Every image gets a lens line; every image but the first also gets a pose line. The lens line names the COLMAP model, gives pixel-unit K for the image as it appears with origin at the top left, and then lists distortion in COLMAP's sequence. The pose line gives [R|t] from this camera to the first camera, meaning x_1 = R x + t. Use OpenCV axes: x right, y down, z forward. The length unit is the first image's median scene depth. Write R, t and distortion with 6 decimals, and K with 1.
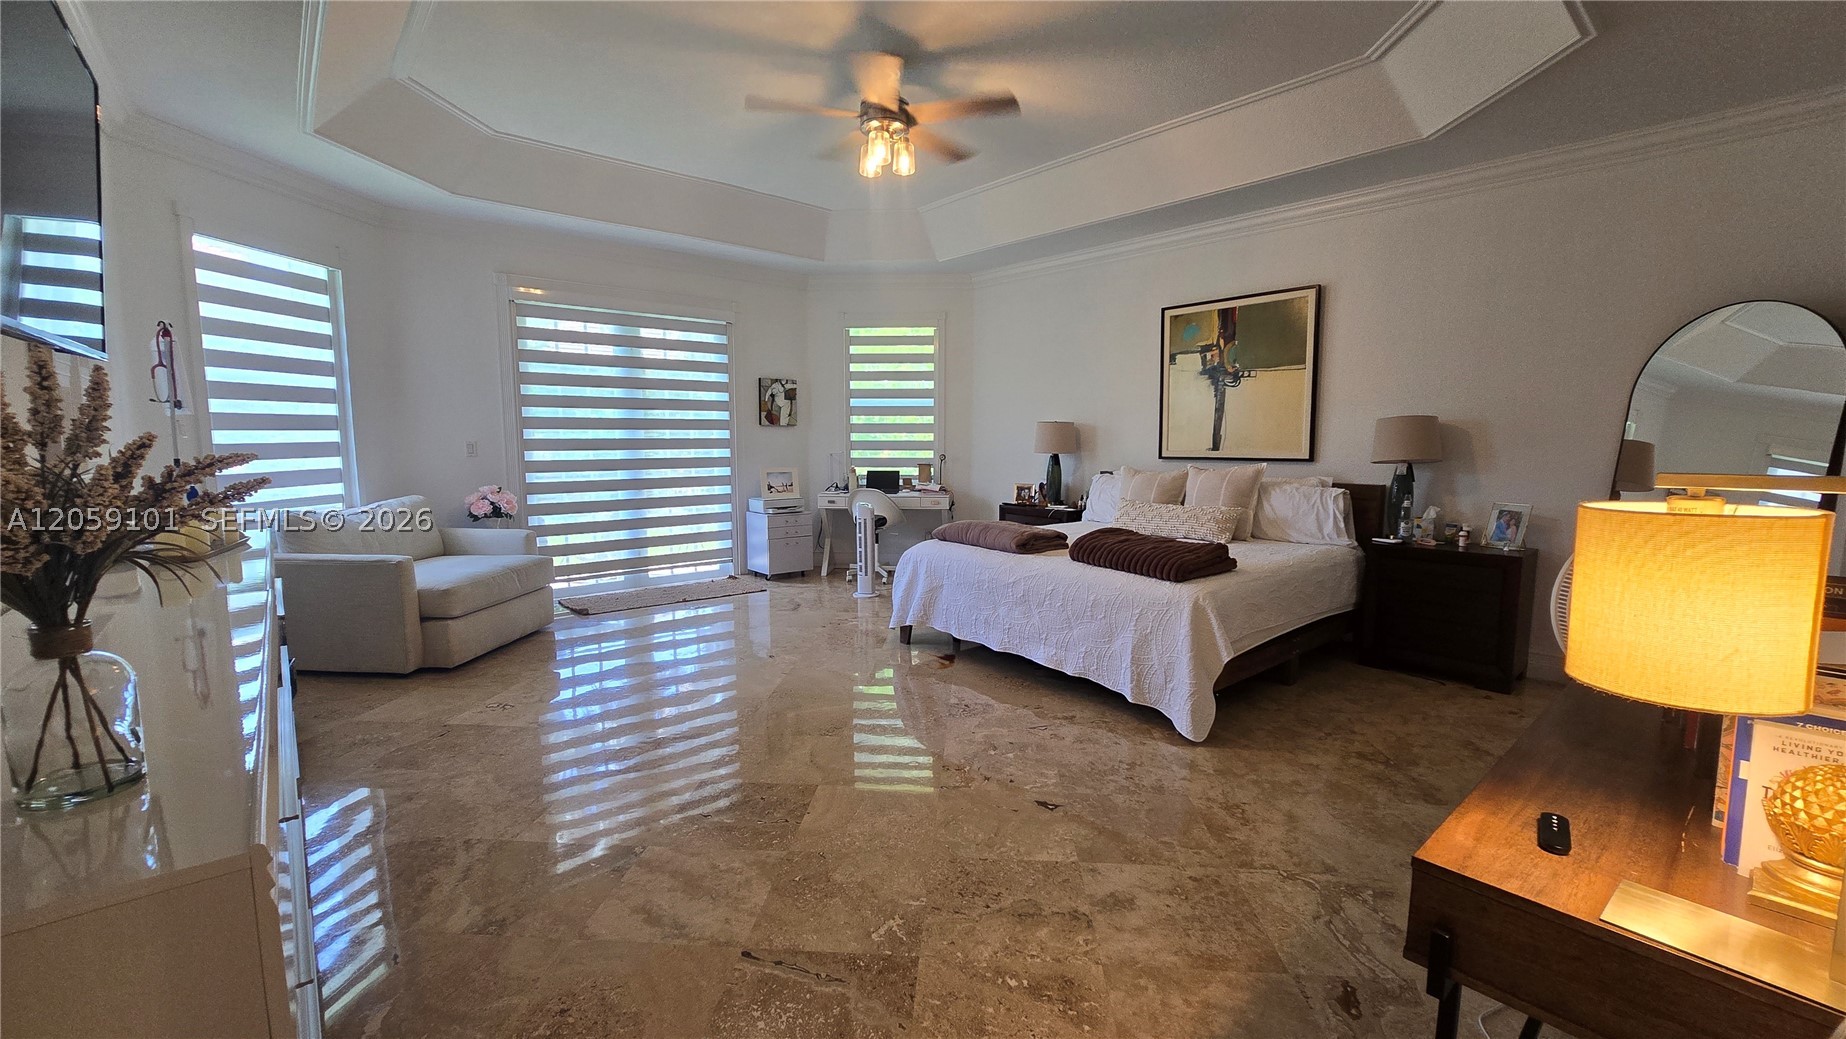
lens RADIAL K [[760.9, 0, 928.1], [0, 760.9, 519.5], [0, 0, 1]] dist [-0.002233, -0.000700]
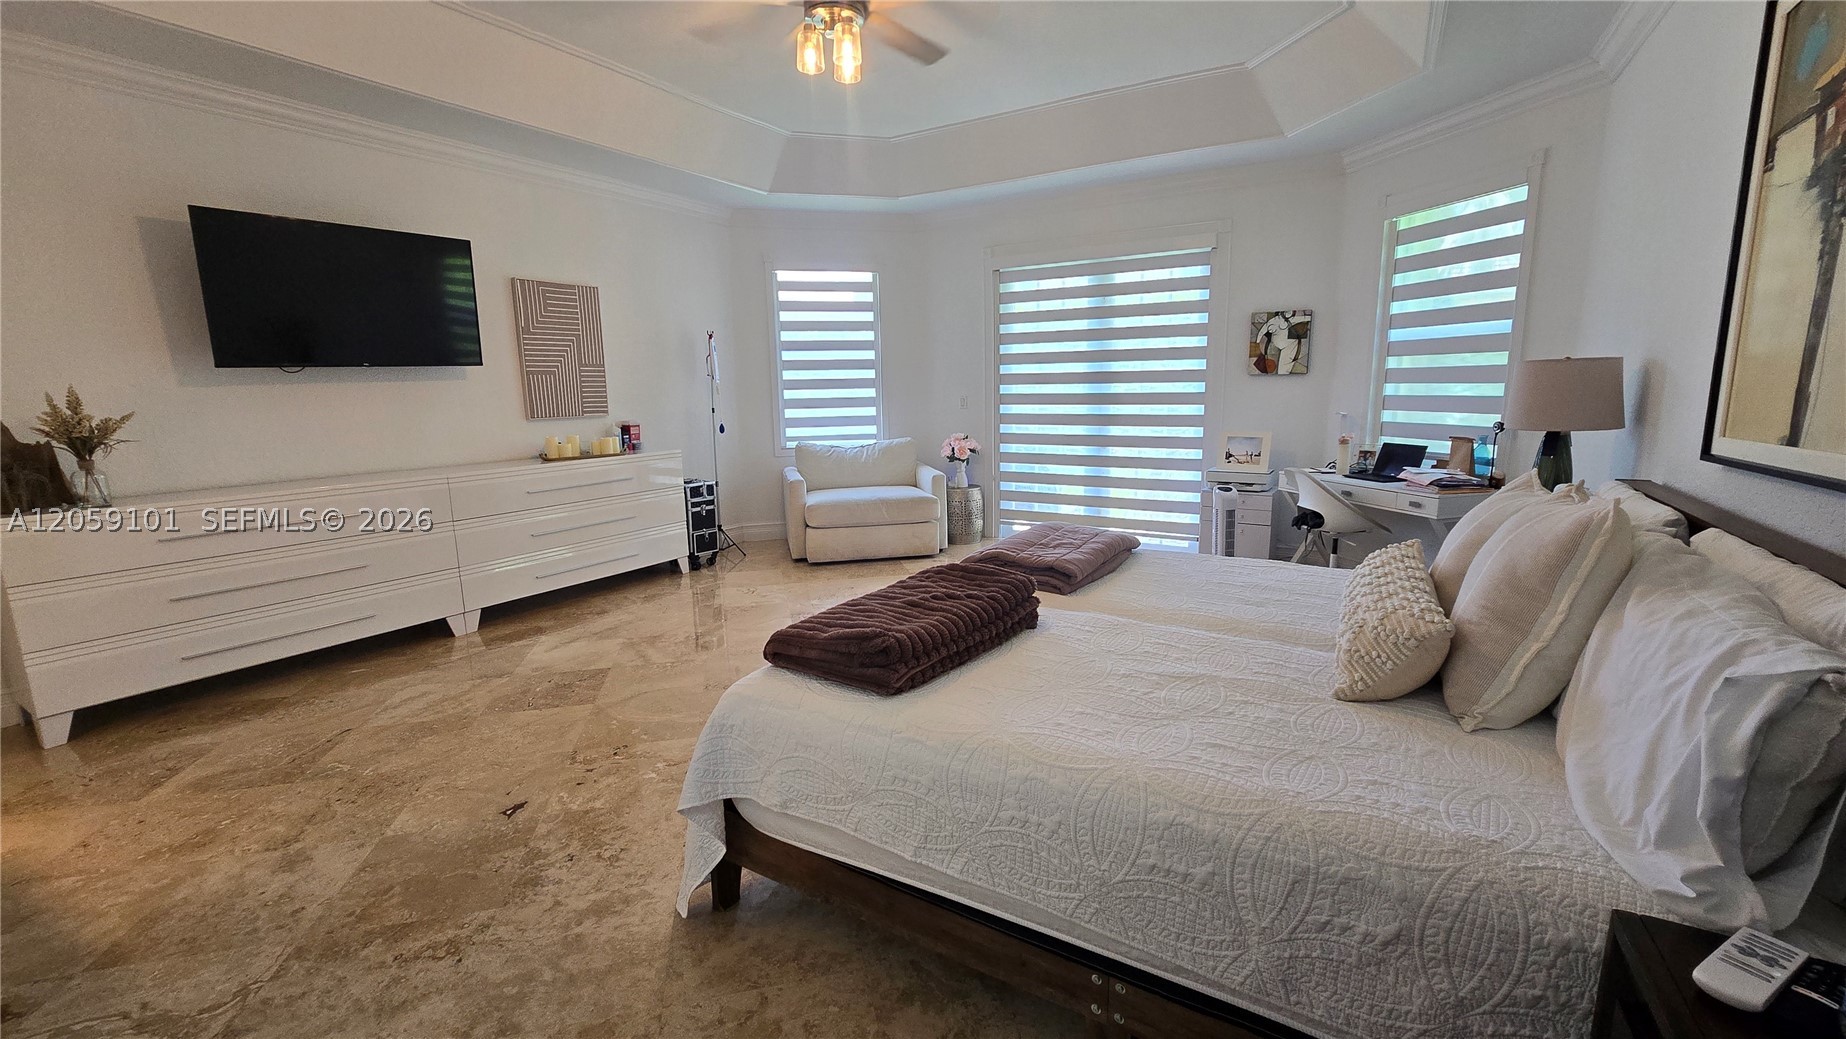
lens RADIAL K [[760.9, 0, 928.1], [0, 760.9, 519.5], [0, 0, 1]] dist [-0.002233, -0.000700]
pose [[0.298693, 0.160157, -0.940814, 0.451761], [-0.091258, 0.986094, 0.138892, -0.058838], [0.949976, 0.044371, 0.309155, 0.474873]]
